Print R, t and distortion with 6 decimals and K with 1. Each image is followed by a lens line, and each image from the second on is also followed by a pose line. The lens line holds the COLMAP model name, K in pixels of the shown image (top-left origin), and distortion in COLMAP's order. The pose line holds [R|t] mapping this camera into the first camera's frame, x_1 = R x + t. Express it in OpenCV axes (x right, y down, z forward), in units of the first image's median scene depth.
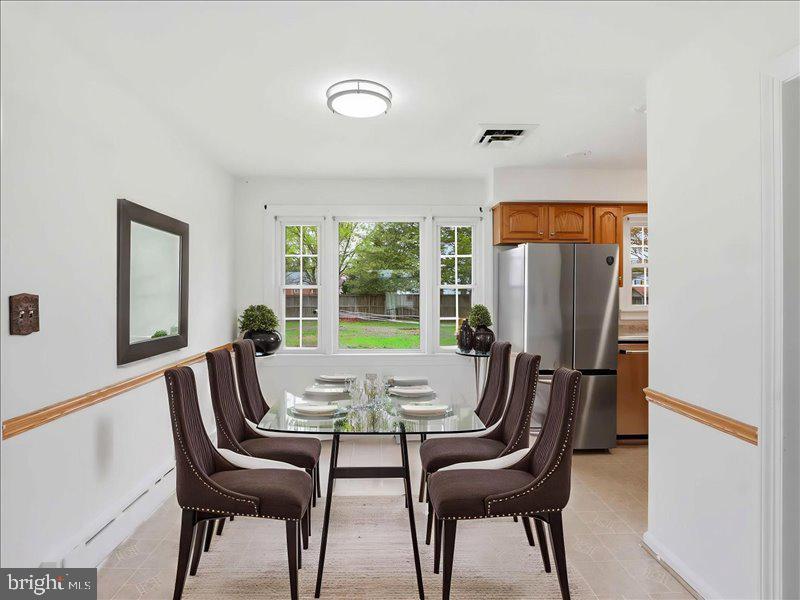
lens RADIAL K [[429.0, 0, 394.5], [0, 429.0, 296.6], [0, 0, 1]] dist [-0.028232, 0.002859]
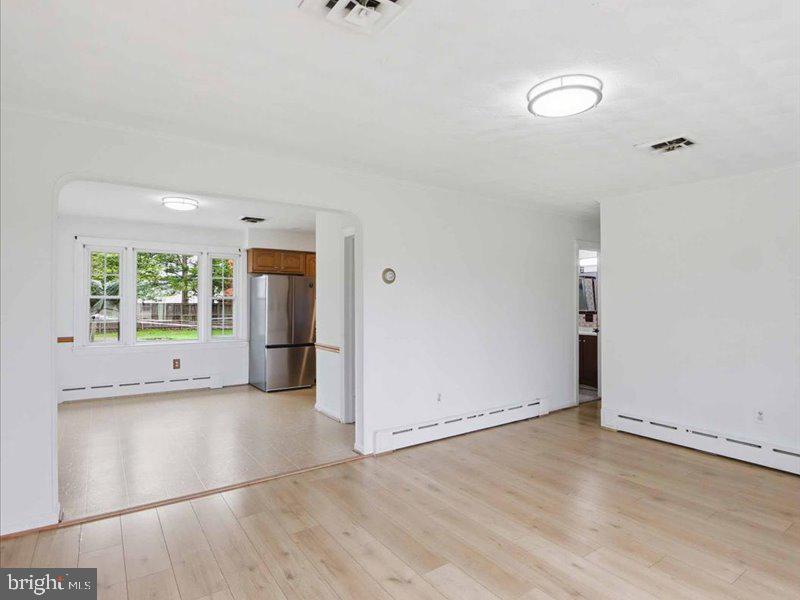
lens RADIAL K [[429.0, 0, 393.2], [0, 429.0, 302.3], [0, 0, 1]] dist [-0.028232, 0.002859]
pose [[0.845144, 0.003120, 0.534529, -0.202485], [-0.000134, 0.999984, -0.005626, 0.001586], [-0.534538, 0.004683, 0.845131, -0.797614]]
